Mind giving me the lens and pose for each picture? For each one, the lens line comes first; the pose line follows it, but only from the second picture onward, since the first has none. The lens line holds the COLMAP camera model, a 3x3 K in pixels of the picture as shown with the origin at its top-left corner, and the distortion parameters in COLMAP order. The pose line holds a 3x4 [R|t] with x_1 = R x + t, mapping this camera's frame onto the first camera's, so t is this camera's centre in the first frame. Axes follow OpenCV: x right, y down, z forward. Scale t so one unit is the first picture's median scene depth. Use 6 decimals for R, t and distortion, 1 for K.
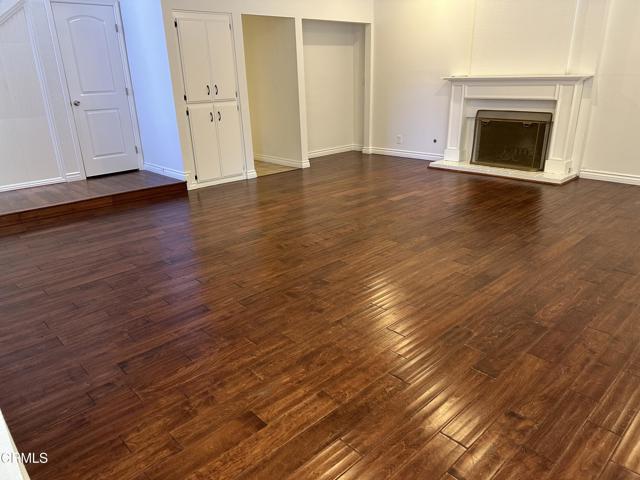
lens RADIAL K [[455.6, 0, 320.0], [0, 455.6, 240.0], [0, 0, 1]] dist [0.117364, -0.147673]
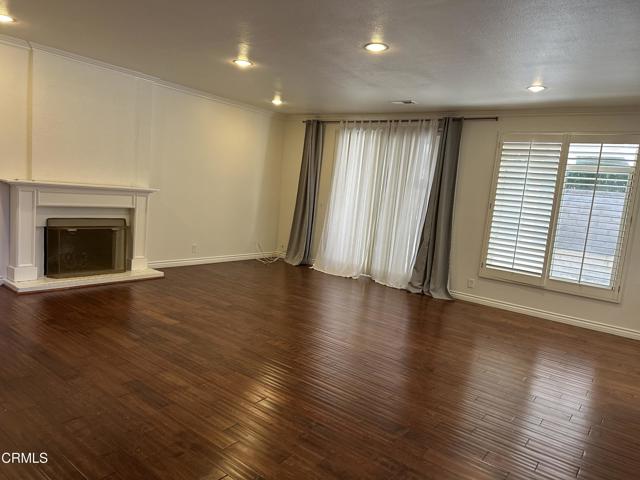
lens RADIAL K [[455.6, 0, 320.0], [0, 455.6, 240.0], [0, 0, 1]] dist [0.117364, -0.147673]
pose [[-0.154872, -0.106704, 0.982155, -0.620351], [0.253417, 0.956596, 0.143888, -0.248716], [-0.954879, 0.271179, -0.121109, 0.658853]]
